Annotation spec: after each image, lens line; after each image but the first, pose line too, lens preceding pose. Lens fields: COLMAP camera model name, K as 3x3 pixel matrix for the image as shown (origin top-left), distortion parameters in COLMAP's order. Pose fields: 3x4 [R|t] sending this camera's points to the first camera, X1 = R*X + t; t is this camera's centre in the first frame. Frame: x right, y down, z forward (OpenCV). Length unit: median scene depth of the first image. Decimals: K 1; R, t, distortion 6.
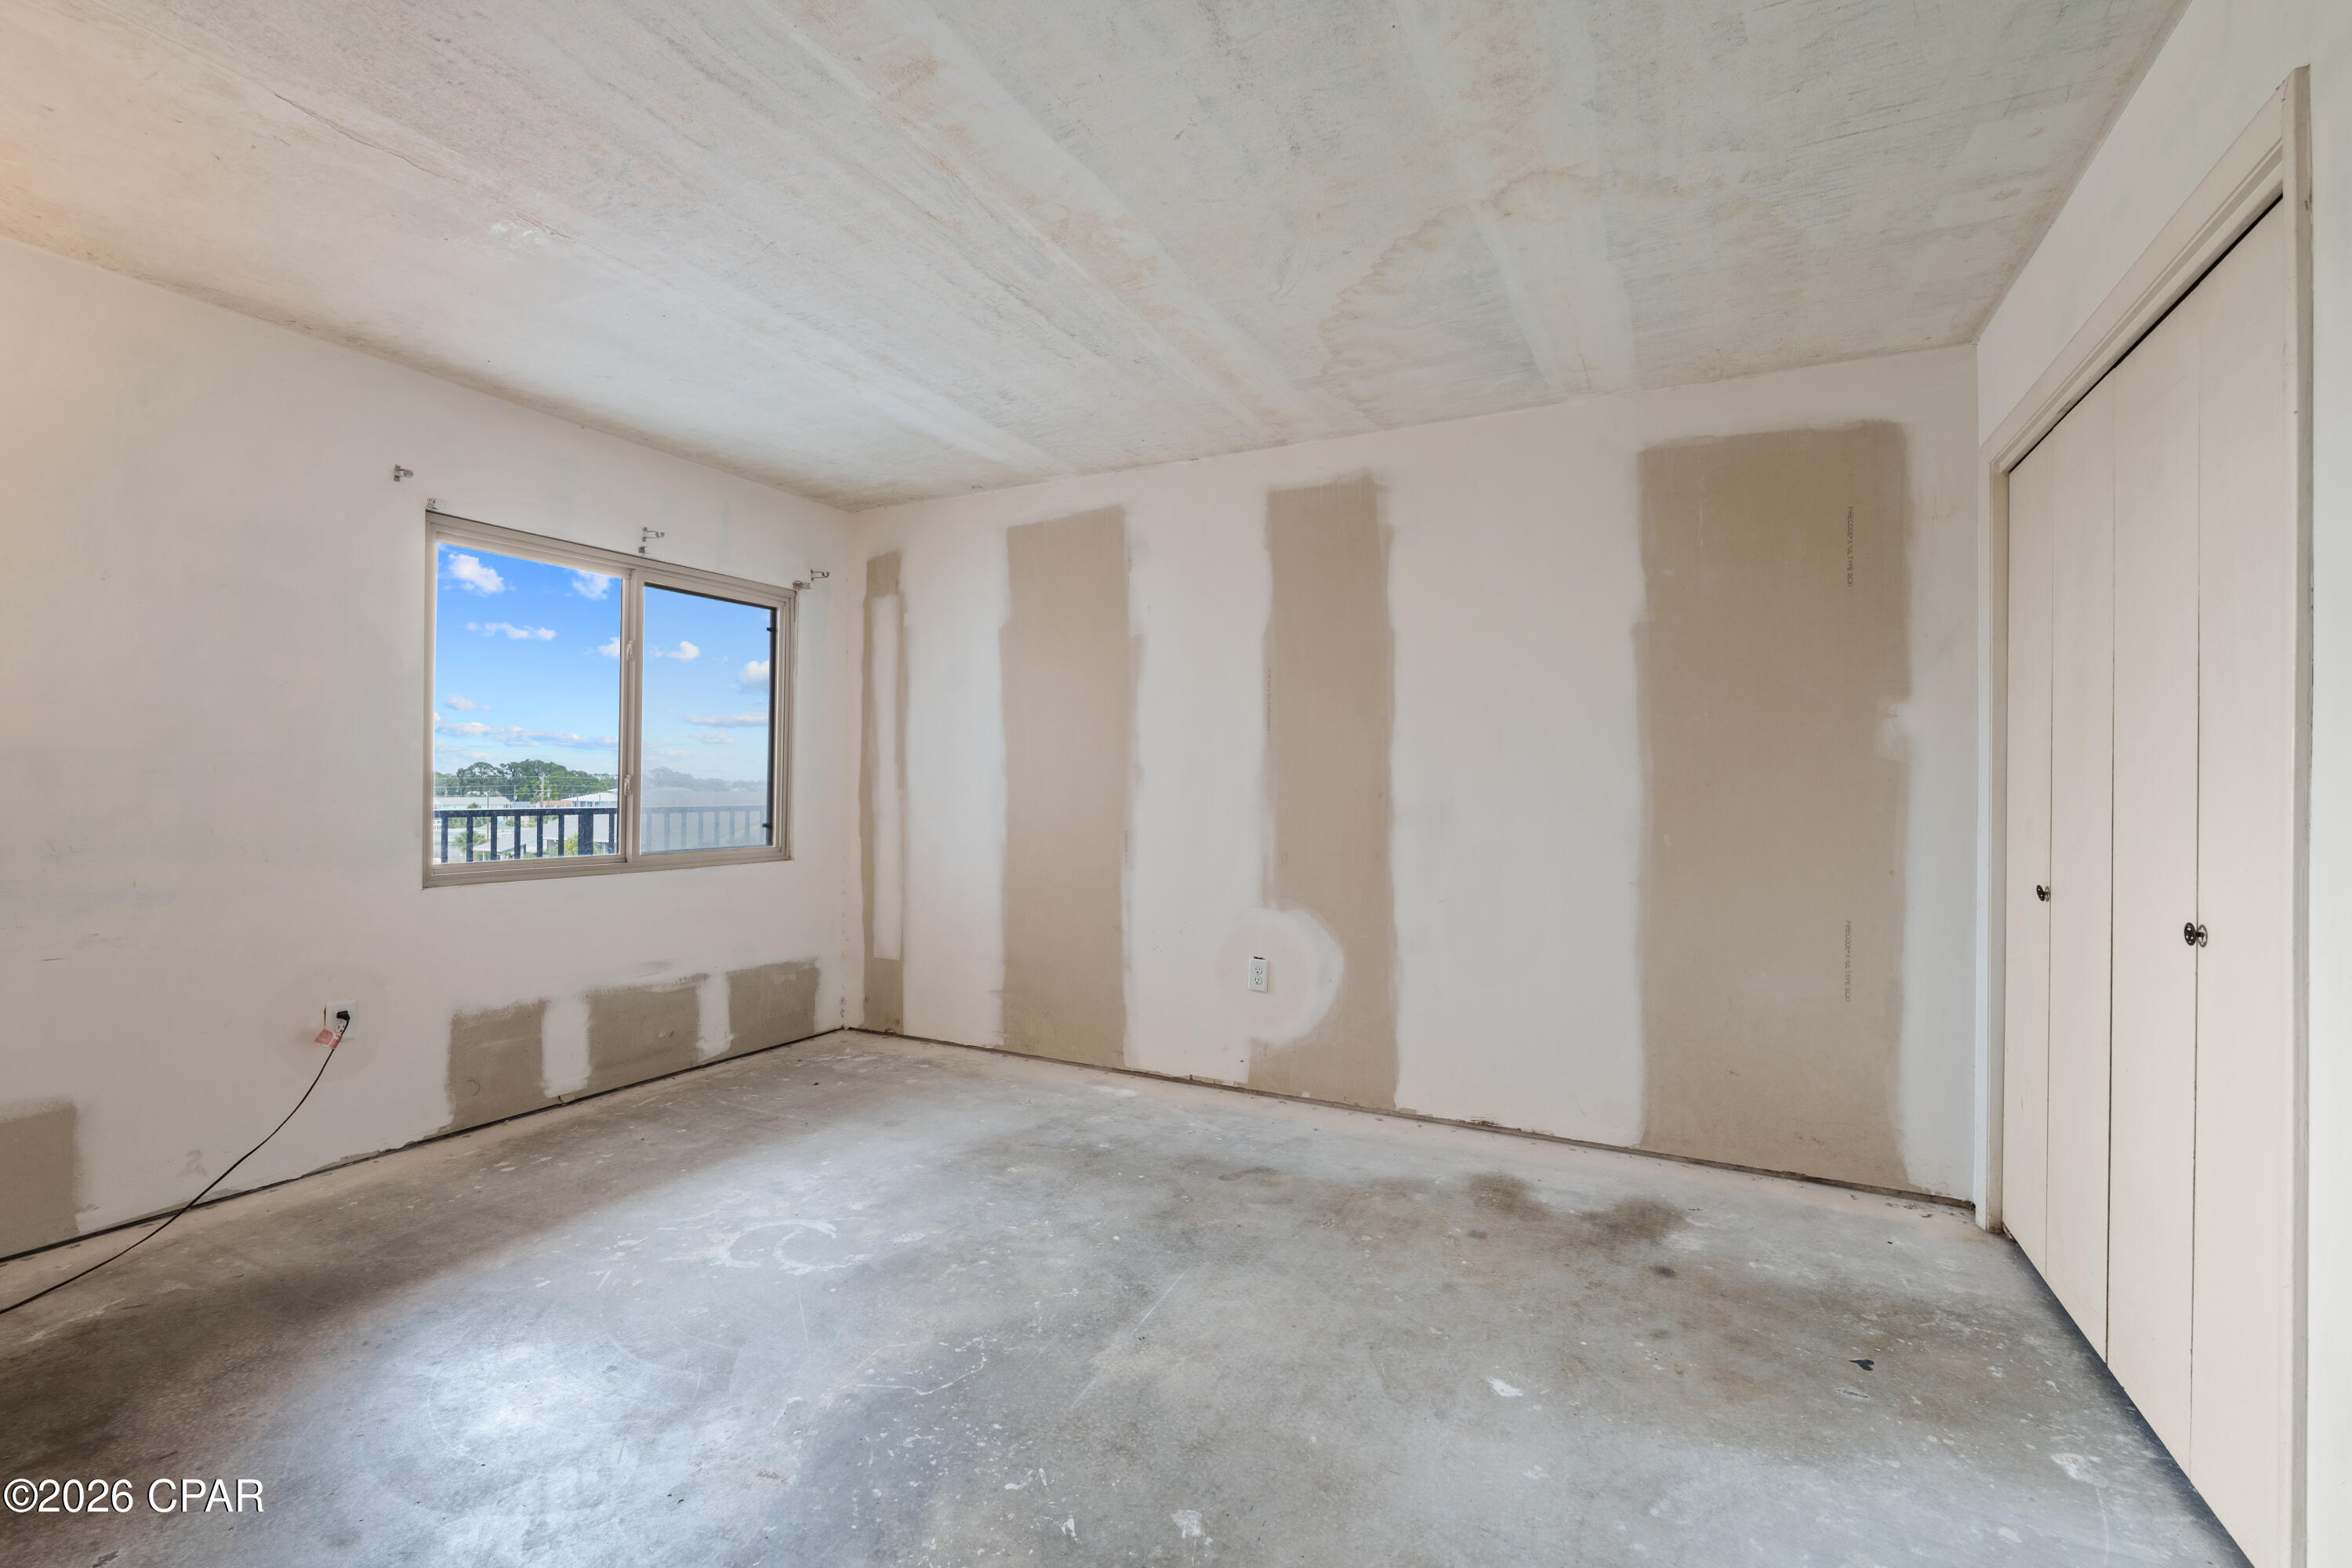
lens RADIAL K [[1023.8, 0, 1172.6], [0, 1023.8, 785.7], [0, 0, 1]] dist [-0.007851, 0.001797]
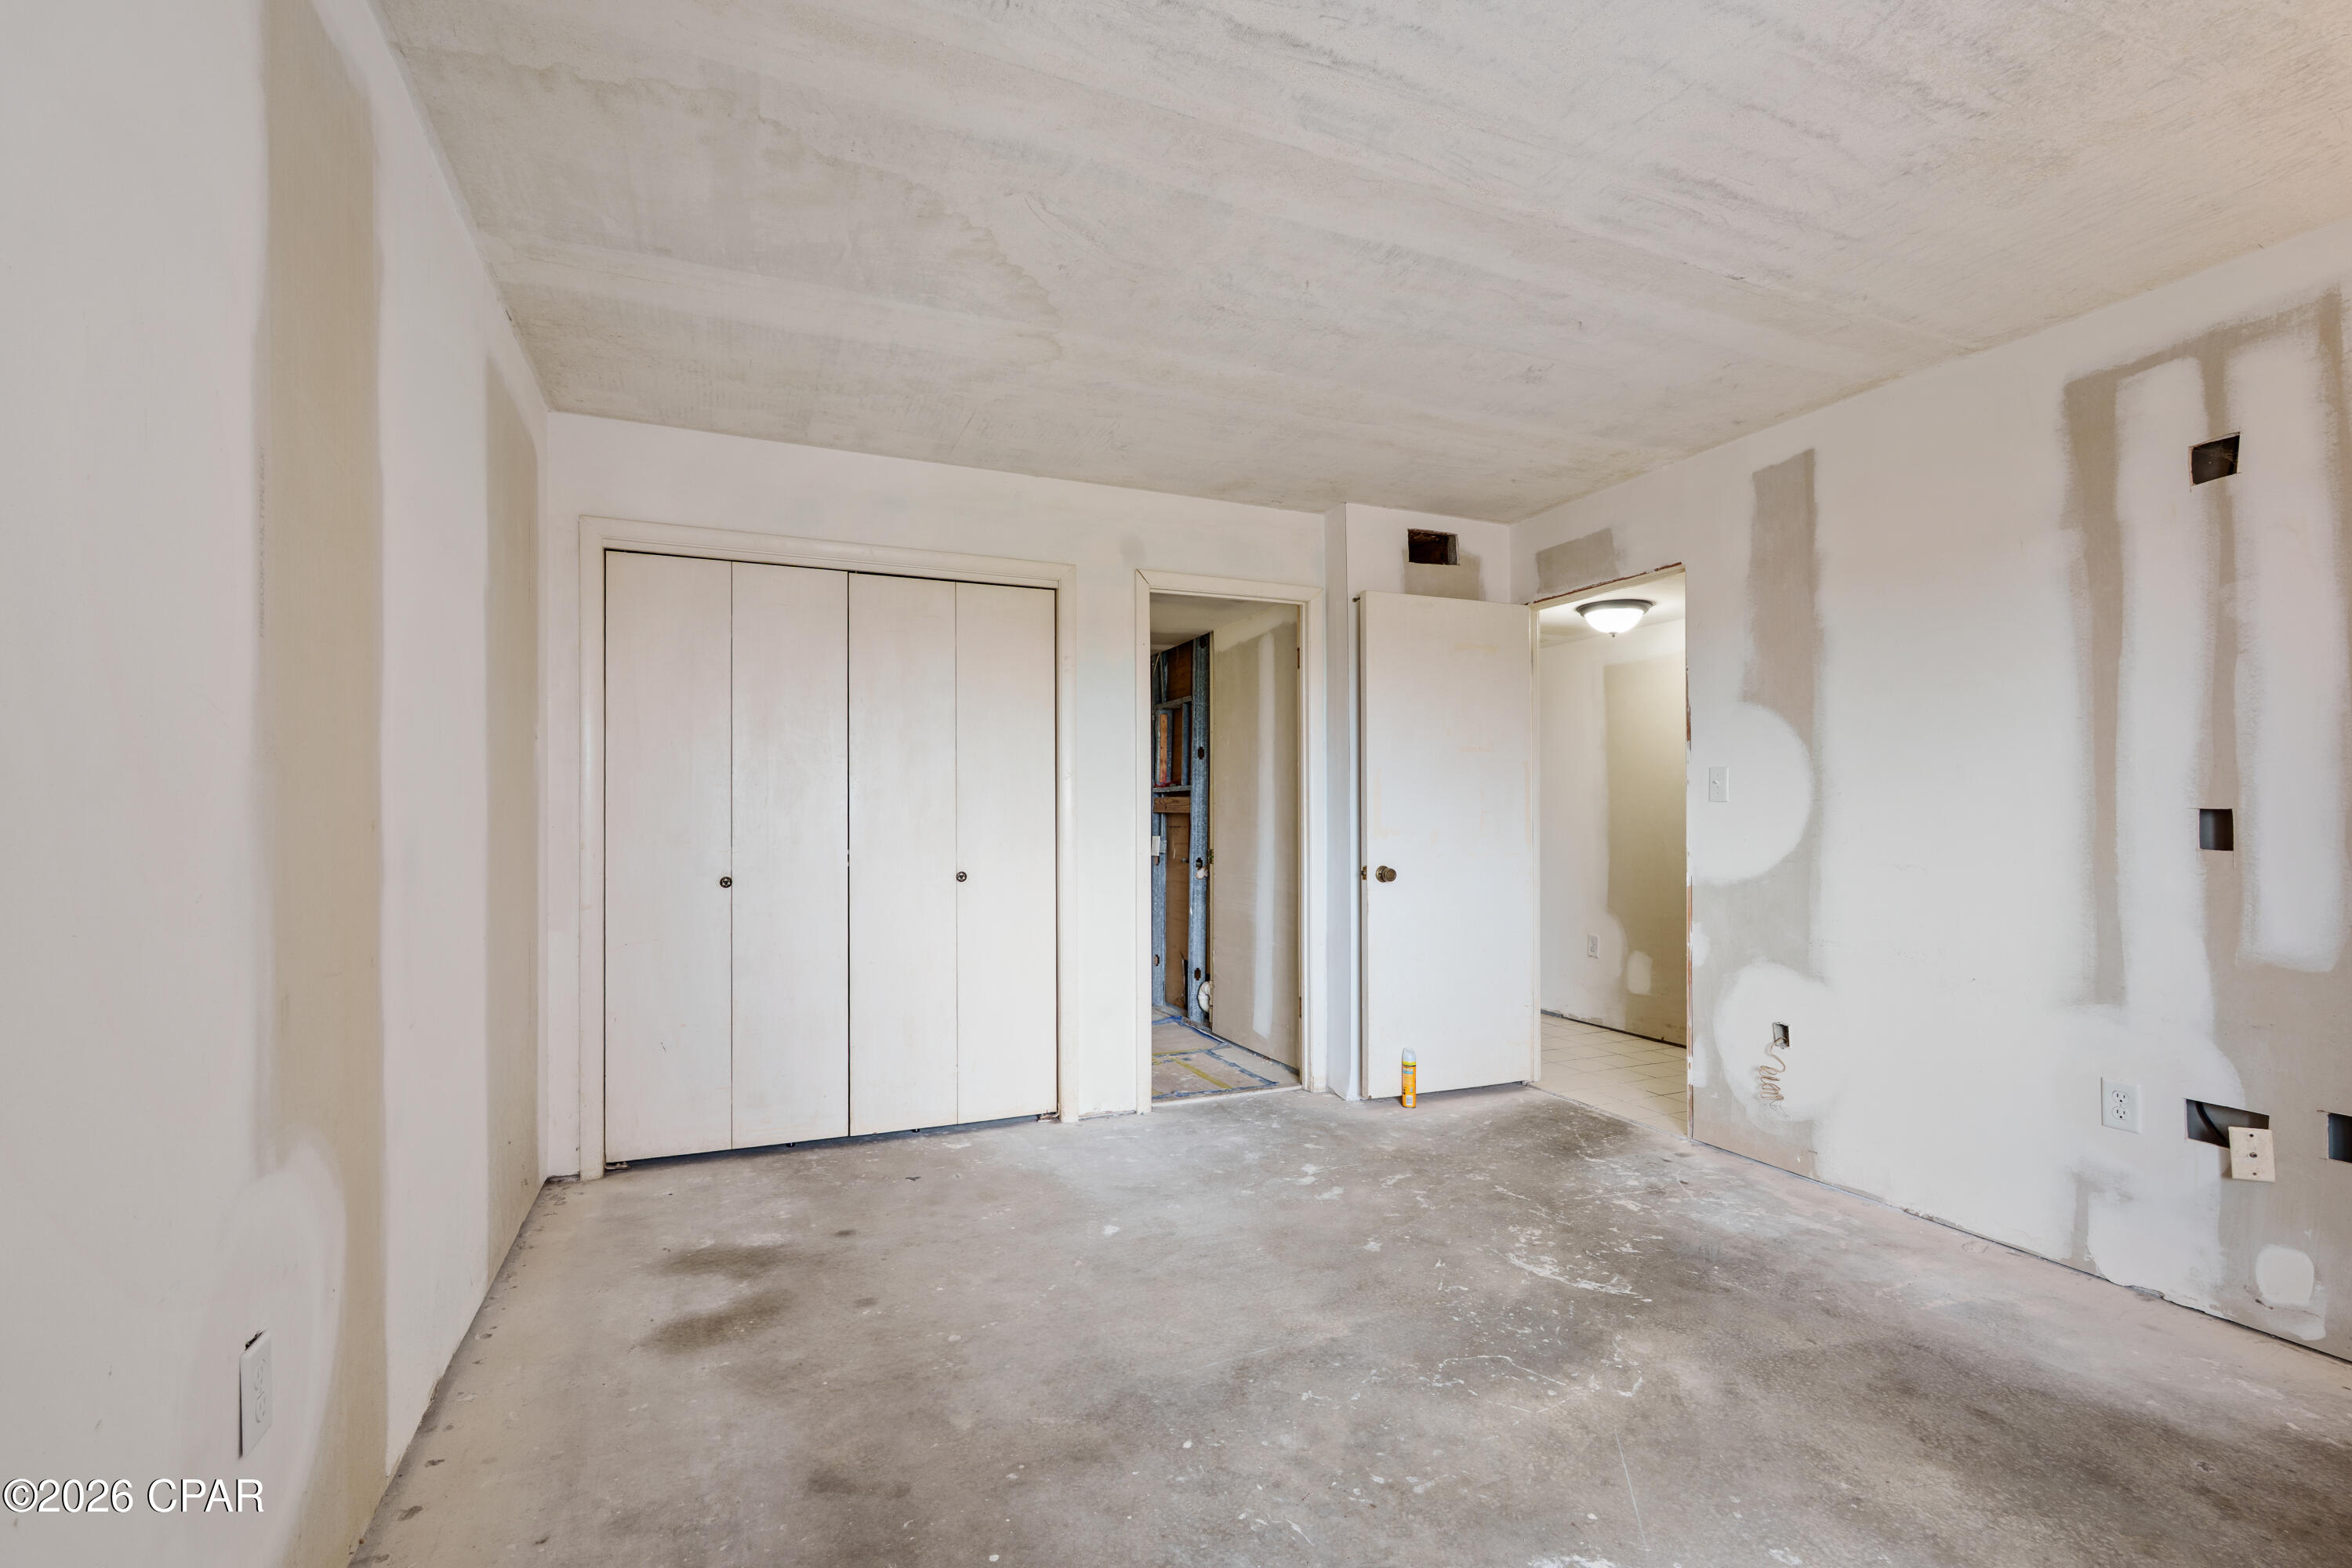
lens RADIAL K [[1023.8, 0, 1171.1], [0, 1023.8, 805.5], [0, 0, 1]] dist [-0.007851, 0.001797]
pose [[-0.767473, -0.005481, 0.641058, -0.534727], [-0.011337, 0.999923, -0.005024, -0.002600], [-0.640981, -0.011124, -0.767476, 1.660463]]
